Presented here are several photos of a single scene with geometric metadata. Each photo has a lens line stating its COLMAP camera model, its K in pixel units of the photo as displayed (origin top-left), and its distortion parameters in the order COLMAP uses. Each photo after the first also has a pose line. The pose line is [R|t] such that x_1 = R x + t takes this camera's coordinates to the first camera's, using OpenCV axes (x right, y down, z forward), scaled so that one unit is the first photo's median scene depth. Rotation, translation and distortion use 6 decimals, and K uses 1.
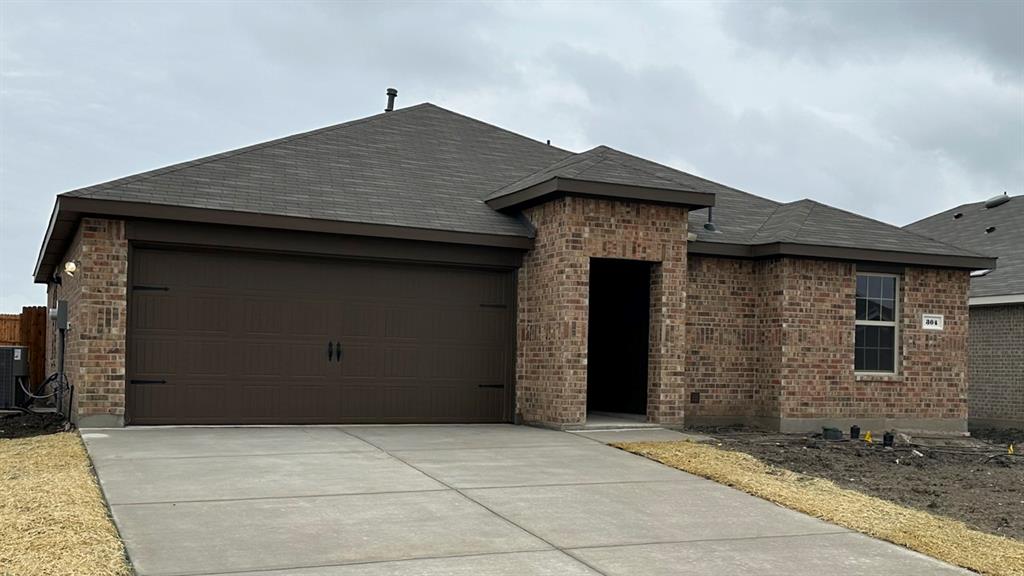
lens RADIAL K [[1032.2, 0, 511.7], [0, 1032.2, 302.9], [0, 0, 1]] dist [0.095024, 0.005003]
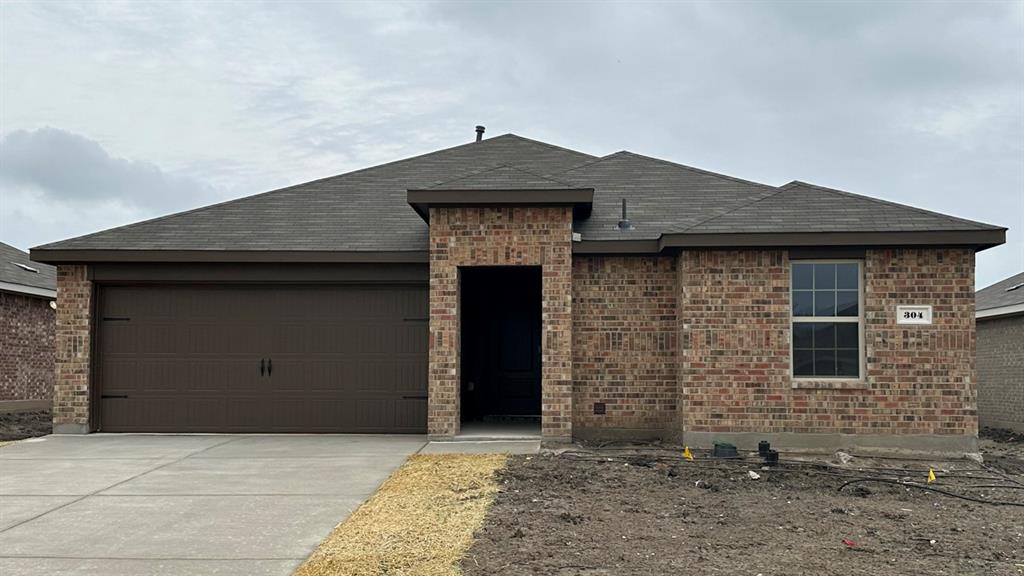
lens RADIAL K [[922.1, 0, 512.0], [0, 922.1, 288.0], [0, 0, 1]] dist [0.090034, -0.002237]
pose [[0.876744, -0.063462, -0.476752, 0.510083], [0.042737, 0.997615, -0.054203, 0.025263], [0.479054, 0.027147, 0.877365, 0.232191]]
